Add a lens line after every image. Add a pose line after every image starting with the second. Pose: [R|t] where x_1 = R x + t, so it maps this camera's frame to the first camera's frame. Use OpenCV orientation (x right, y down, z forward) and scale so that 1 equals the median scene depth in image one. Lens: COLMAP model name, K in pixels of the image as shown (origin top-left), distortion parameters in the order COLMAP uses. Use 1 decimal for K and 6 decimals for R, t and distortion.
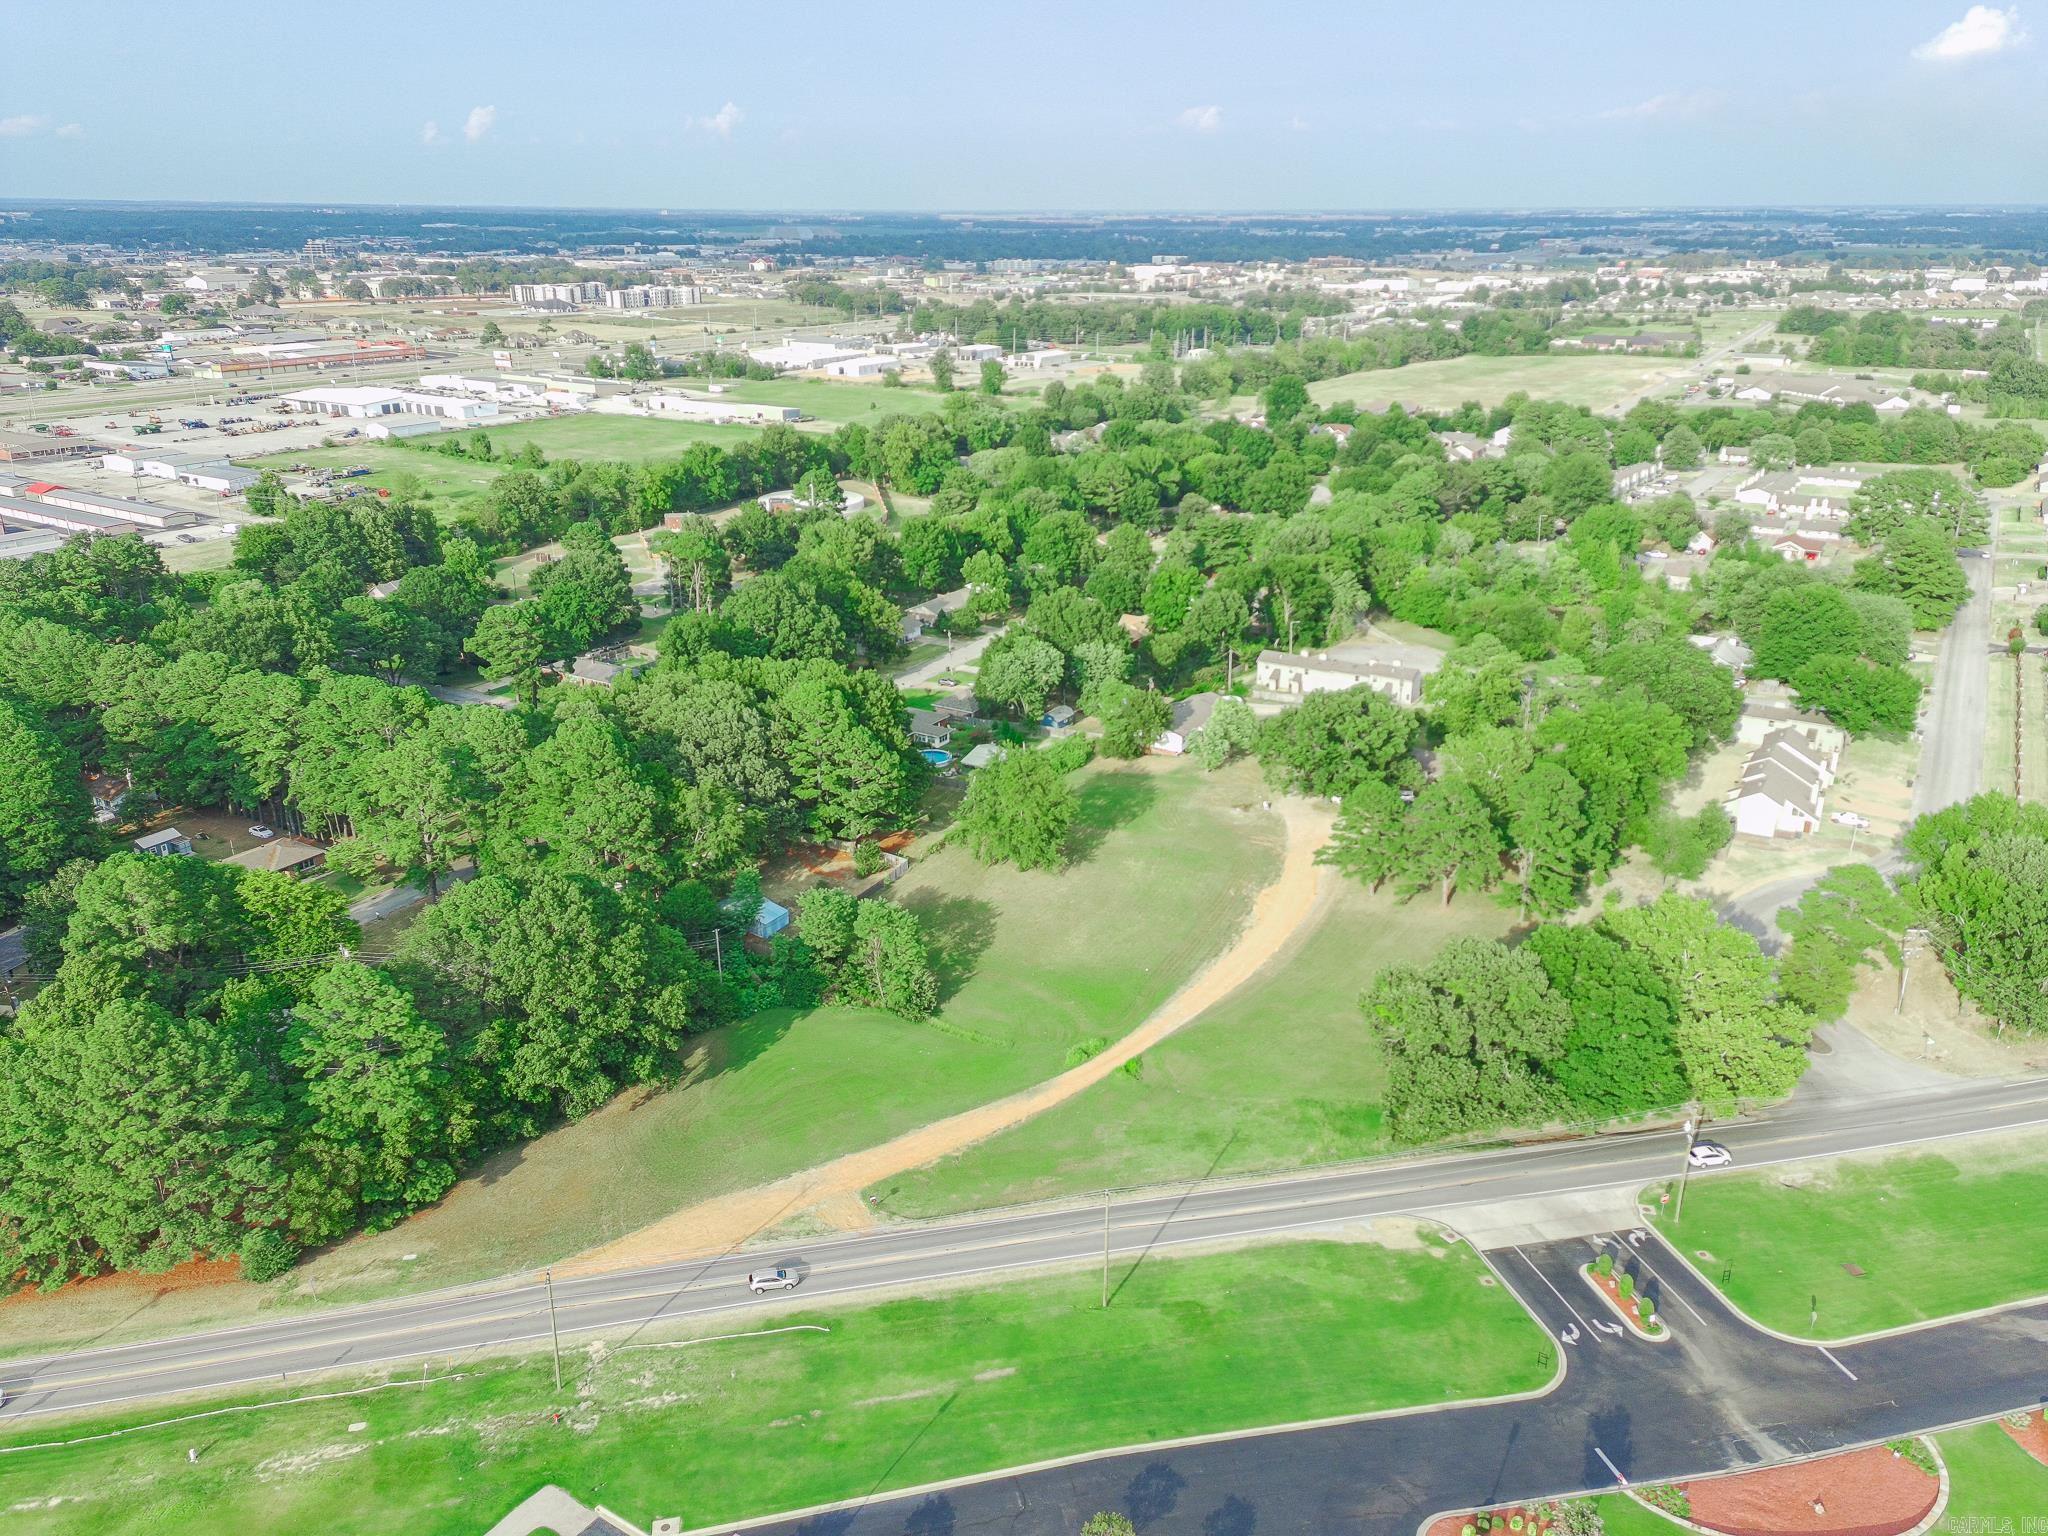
lens RADIAL K [[1498.0, 0, 1030.3], [0, 1498.0, 766.0], [0, 0, 1]] dist [0.089204, -0.077152]
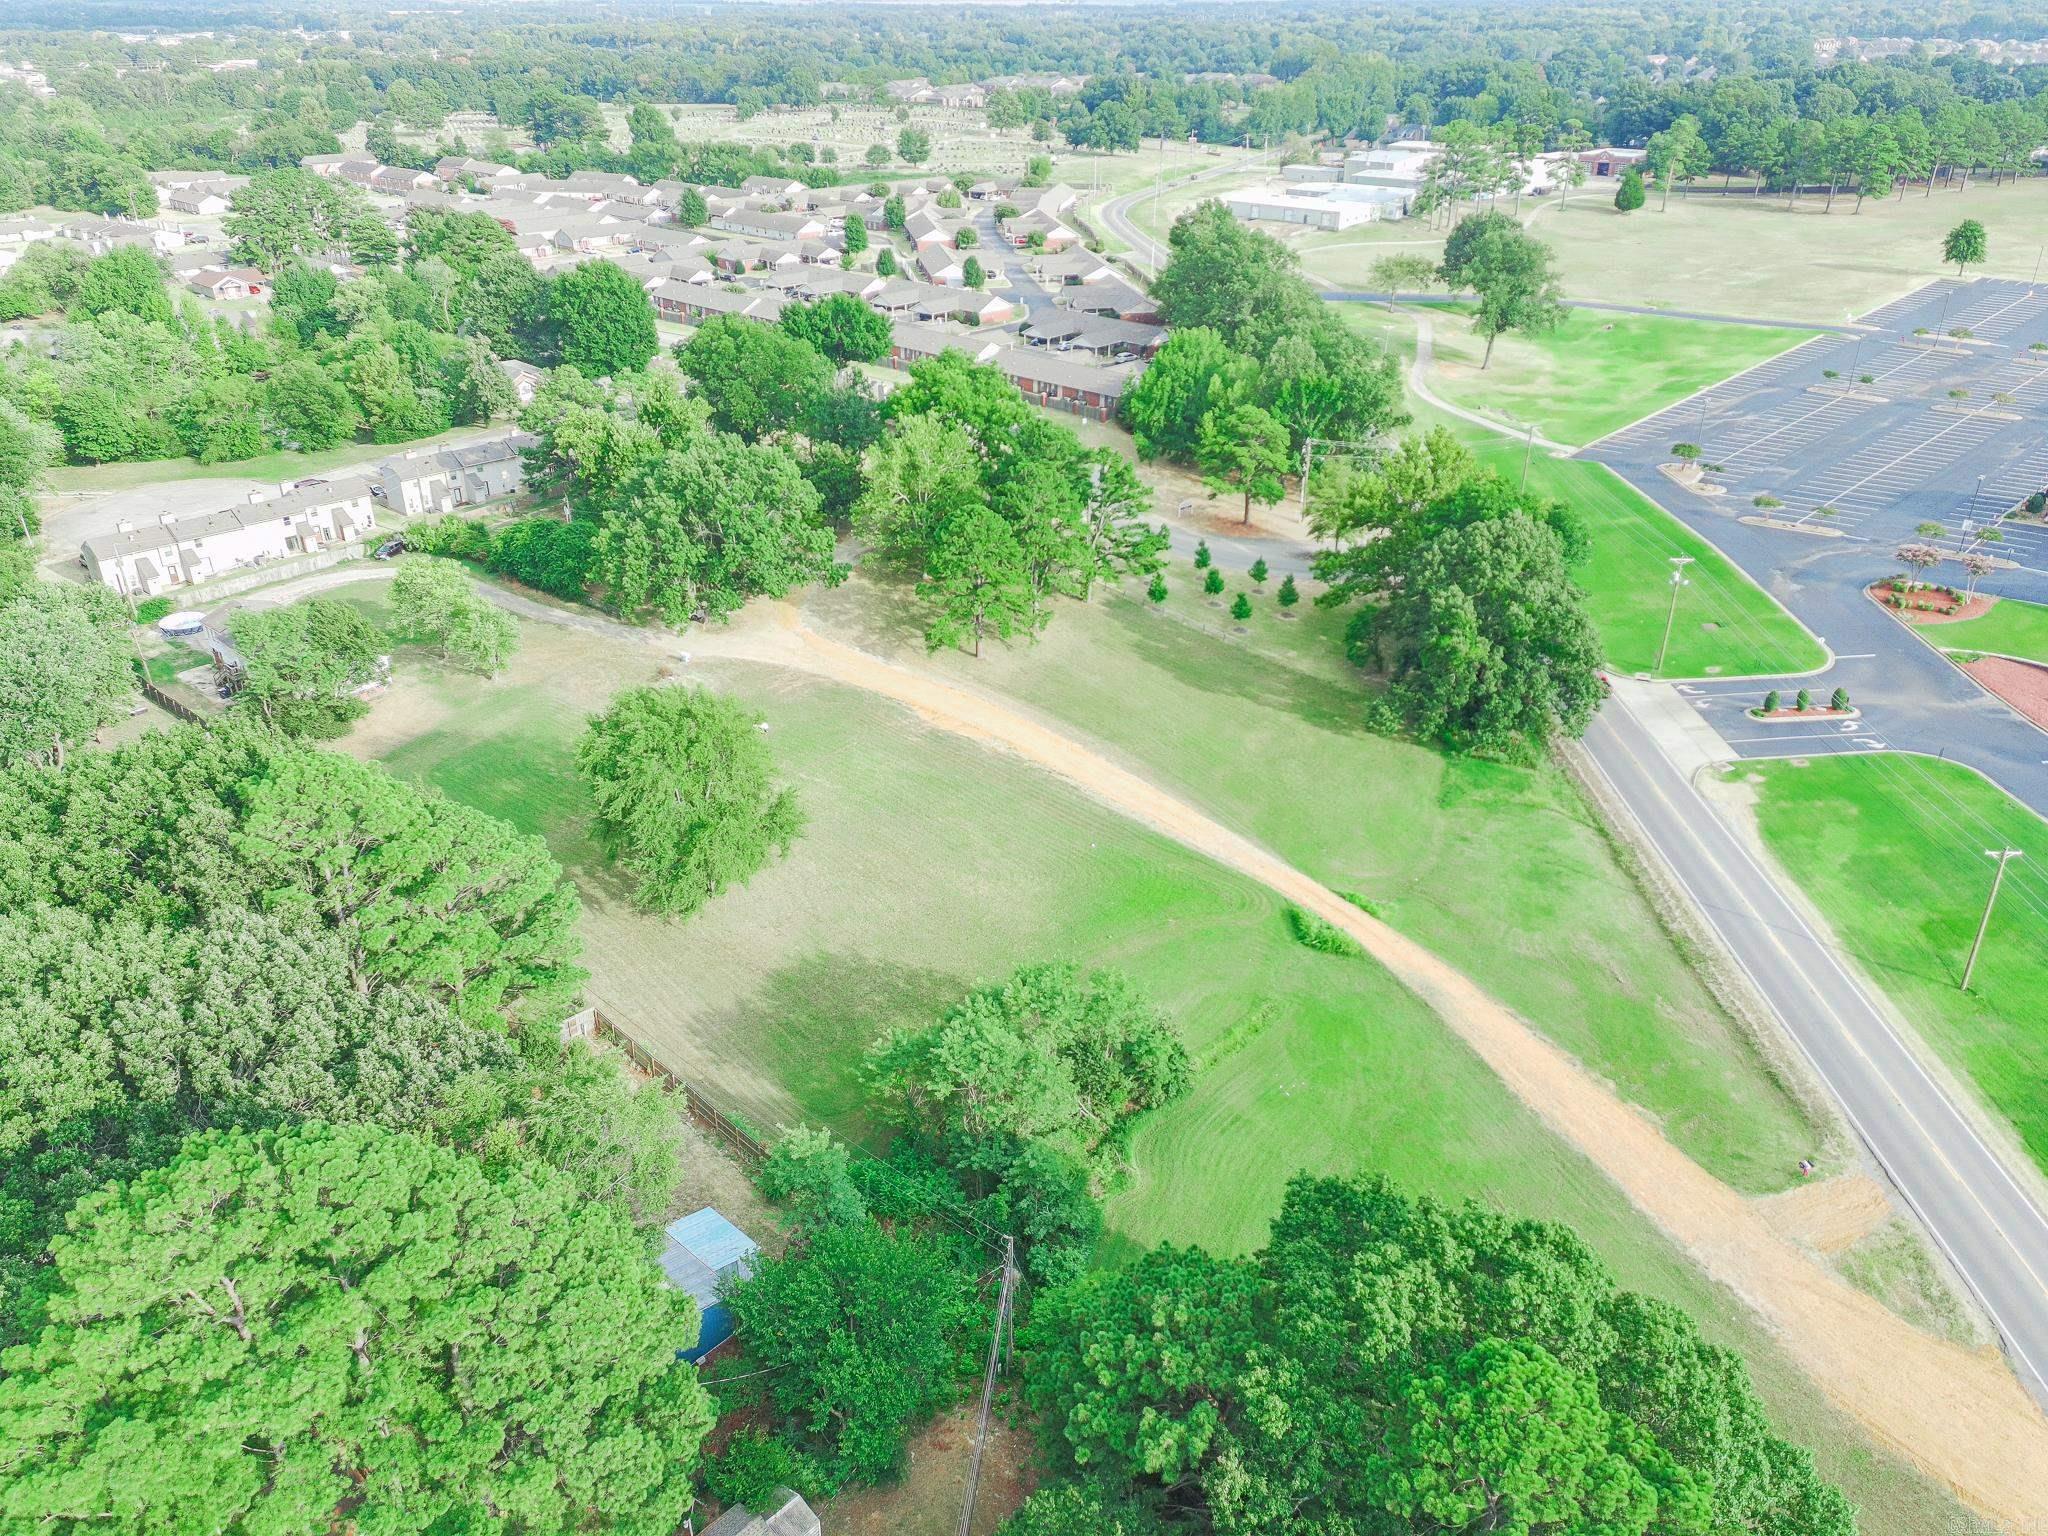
lens RADIAL K [[1498.0, 0, 1030.3], [0, 1498.0, 766.0], [0, 0, 1]] dist [0.089204, -0.077152]
pose [[0.229333, -0.445840, 0.865236, -0.426362], [0.356146, 0.865721, 0.351692, -0.118747], [-0.905851, 0.227496, 0.357322, 0.694567]]
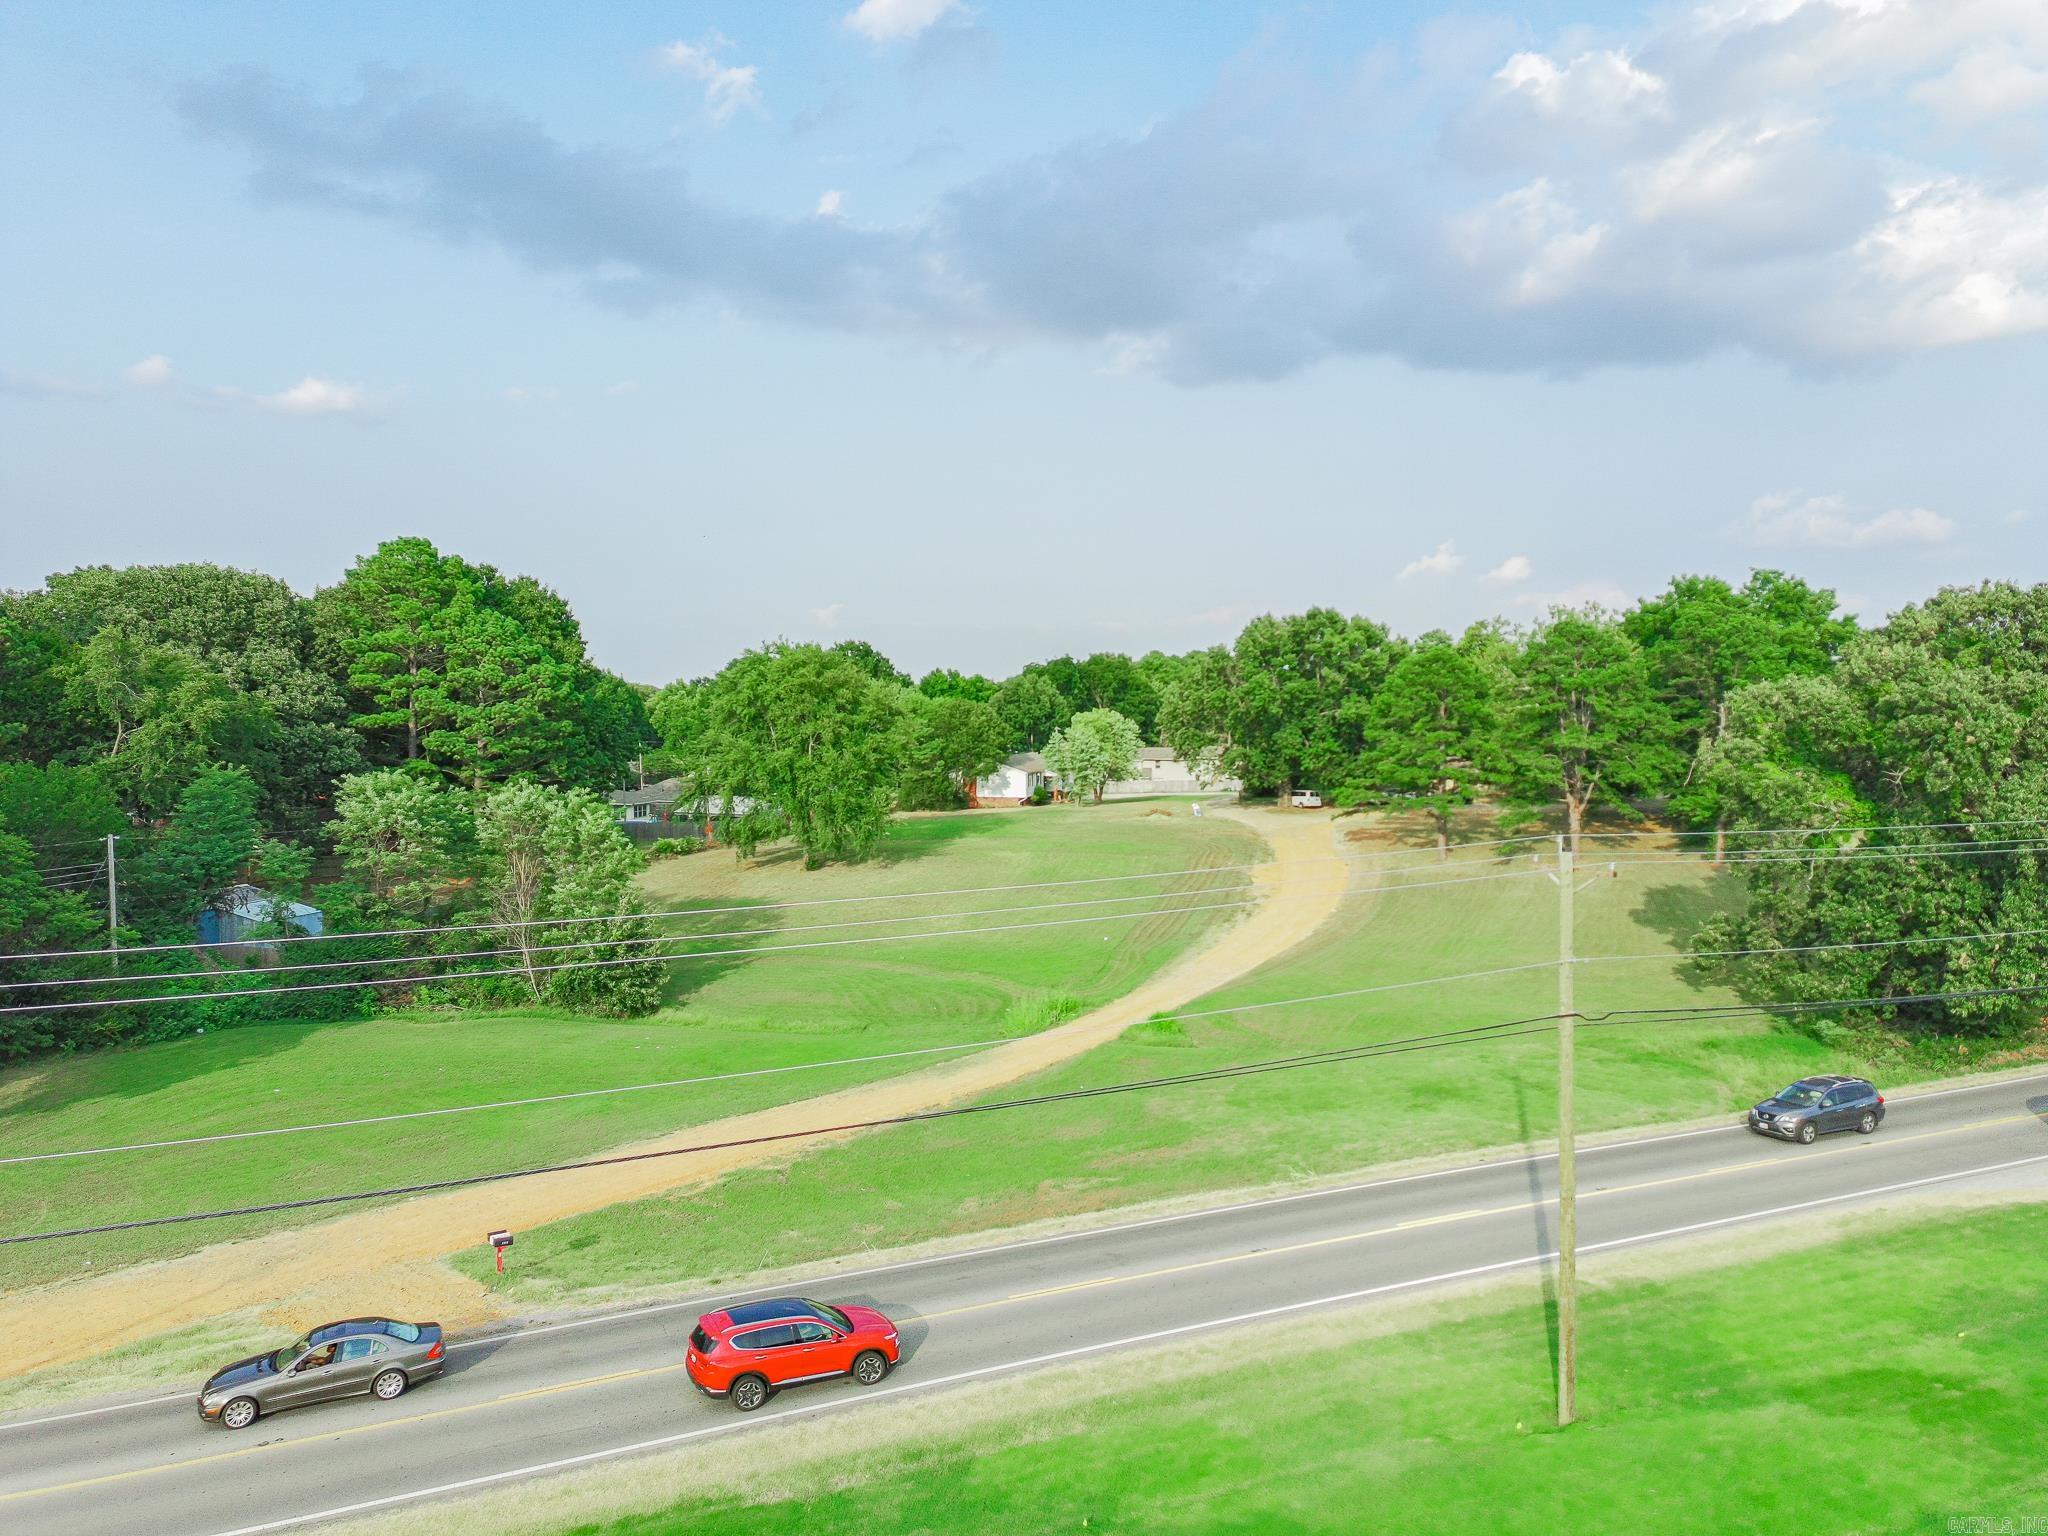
lens RADIAL K [[1498.0, 0, 1030.3], [0, 1498.0, 766.0], [0, 0, 1]] dist [0.089204, -0.077152]
pose [[0.975213, -0.011416, 0.220975, -0.048191], [0.077142, 0.953552, -0.291183, 0.199359], [-0.207387, 0.301012, 0.930797, 0.476848]]
